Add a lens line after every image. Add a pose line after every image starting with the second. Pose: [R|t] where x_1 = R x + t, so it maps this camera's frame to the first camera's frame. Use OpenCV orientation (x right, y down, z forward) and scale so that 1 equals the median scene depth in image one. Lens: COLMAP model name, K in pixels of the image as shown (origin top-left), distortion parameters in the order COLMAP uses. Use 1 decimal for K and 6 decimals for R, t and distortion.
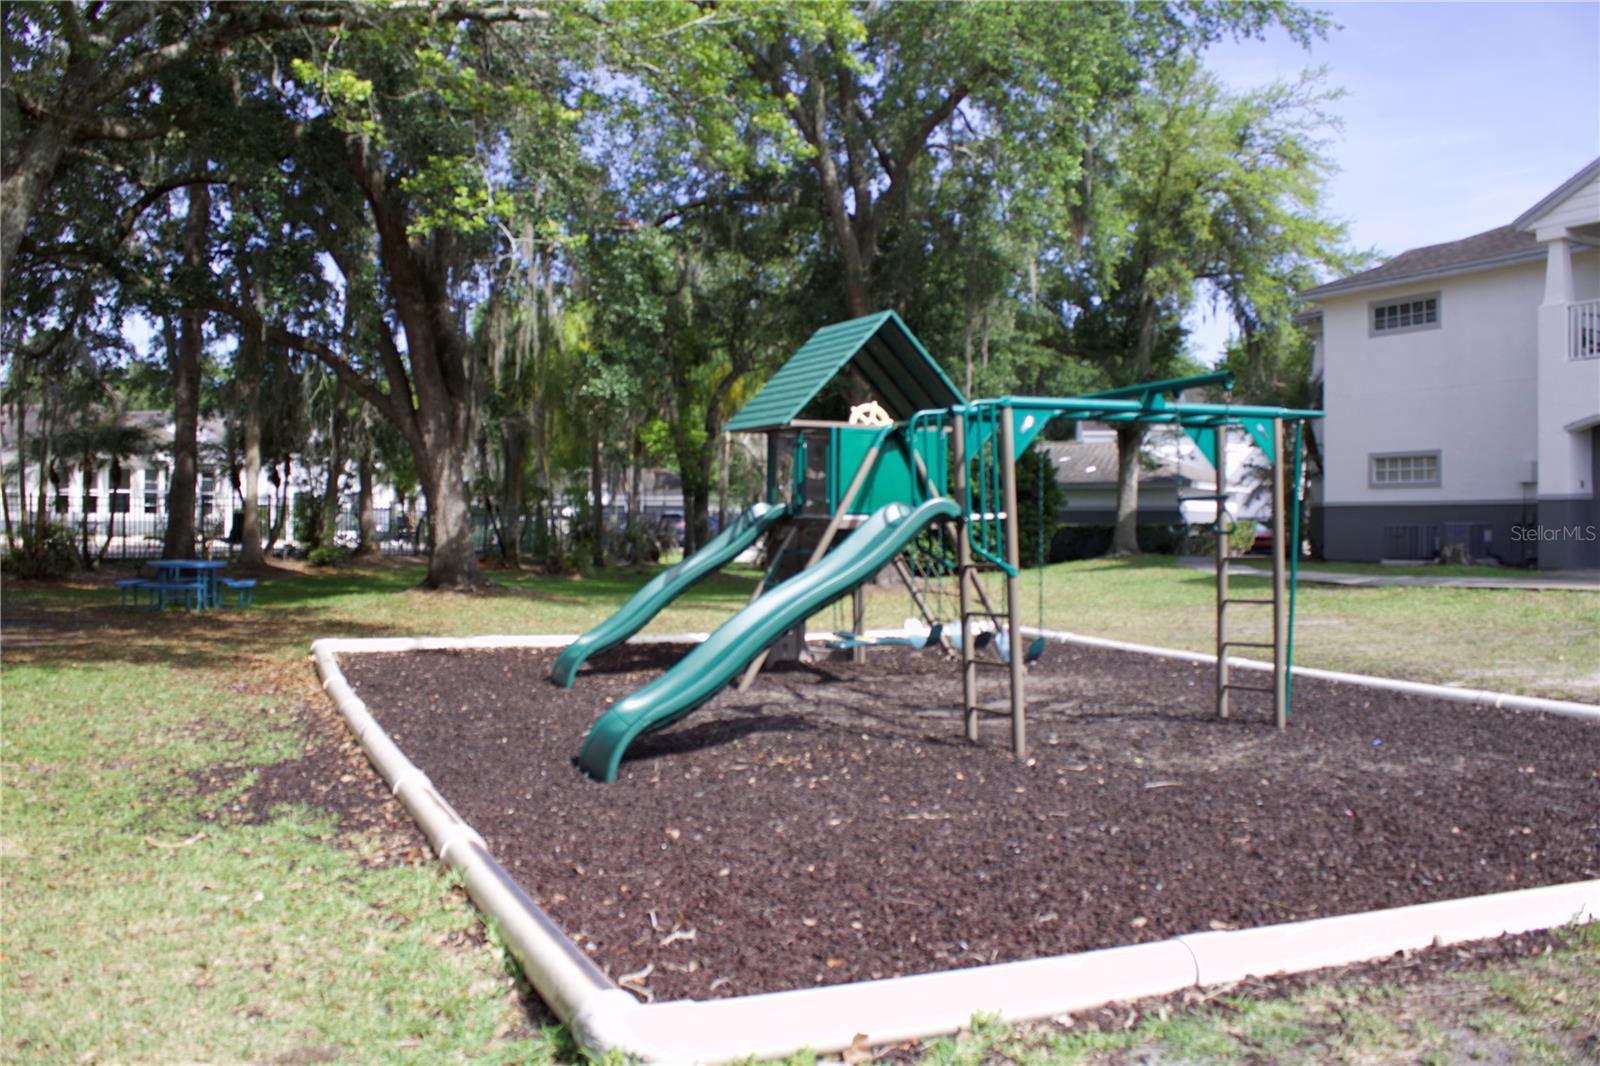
lens RADIAL K [[1448.3, 0, 755.6], [0, 1448.3, 514.1], [0, 0, 1]] dist [-0.245016, 0.415742]
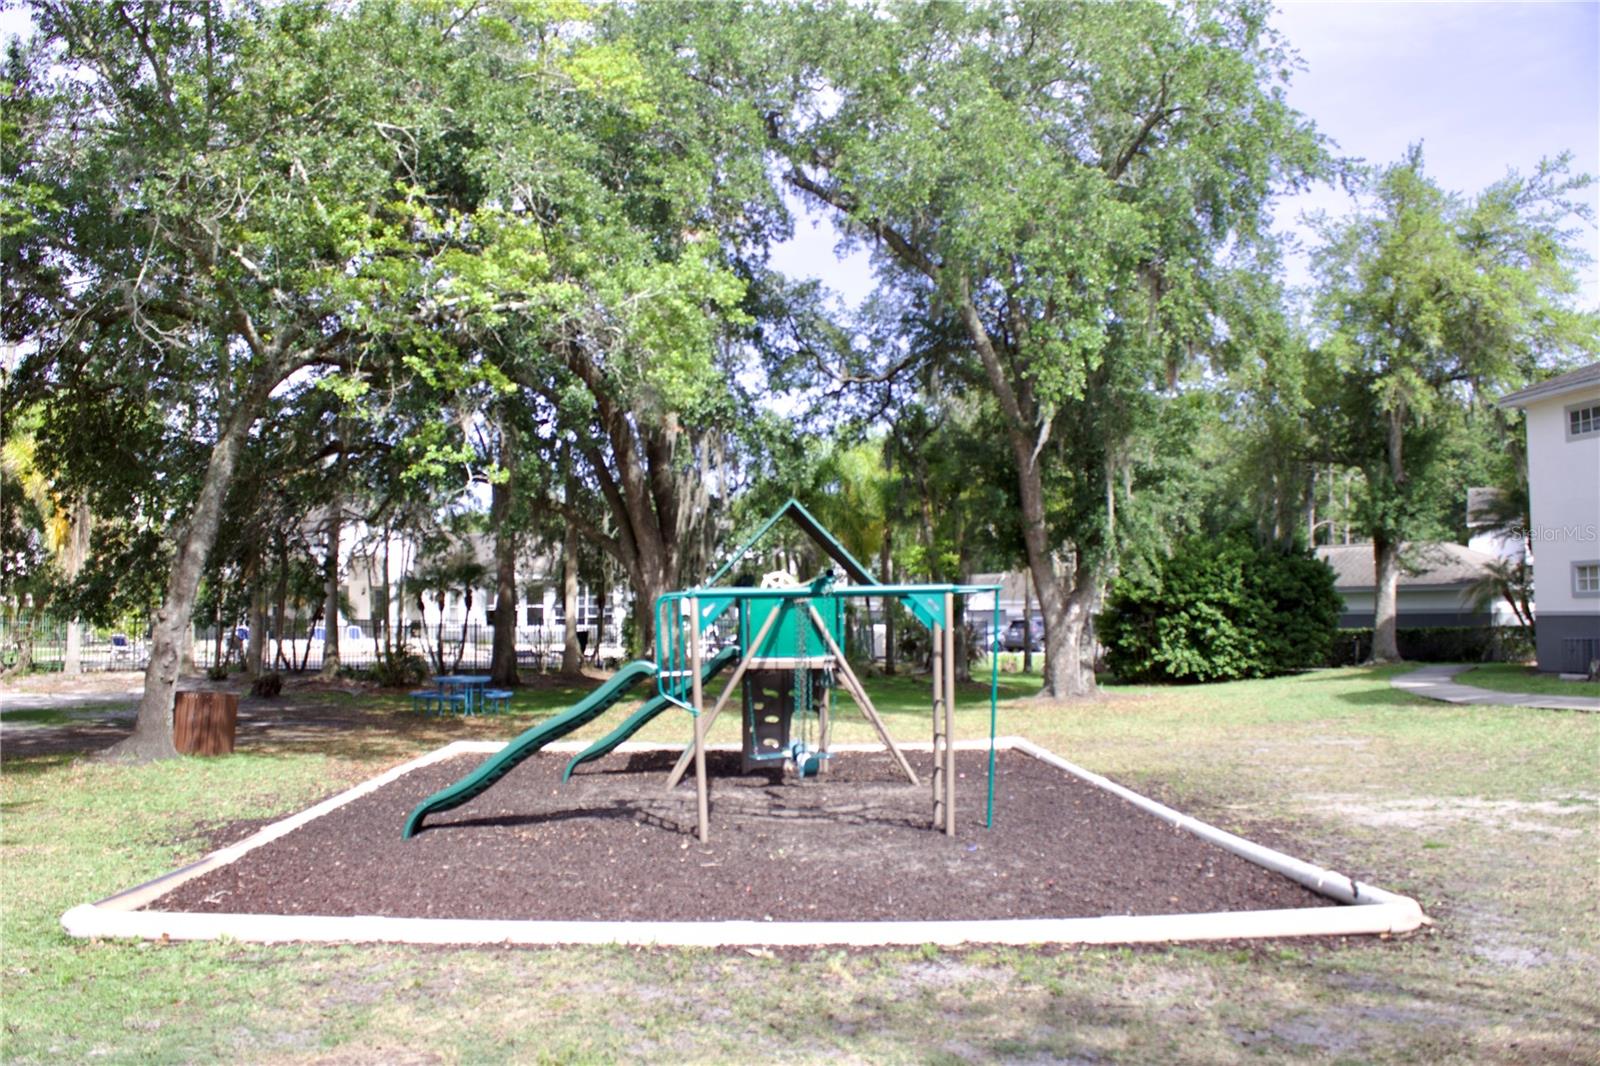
lens RADIAL K [[1448.3, 0, 755.6], [0, 1448.3, 514.1], [0, 0, 1]] dist [-0.245016, 0.415742]
pose [[0.922004, -0.036327, -0.385472, 0.303308], [0.014151, 0.998085, -0.060212, -0.026756], [0.386921, 0.050061, 0.920753, -0.115034]]
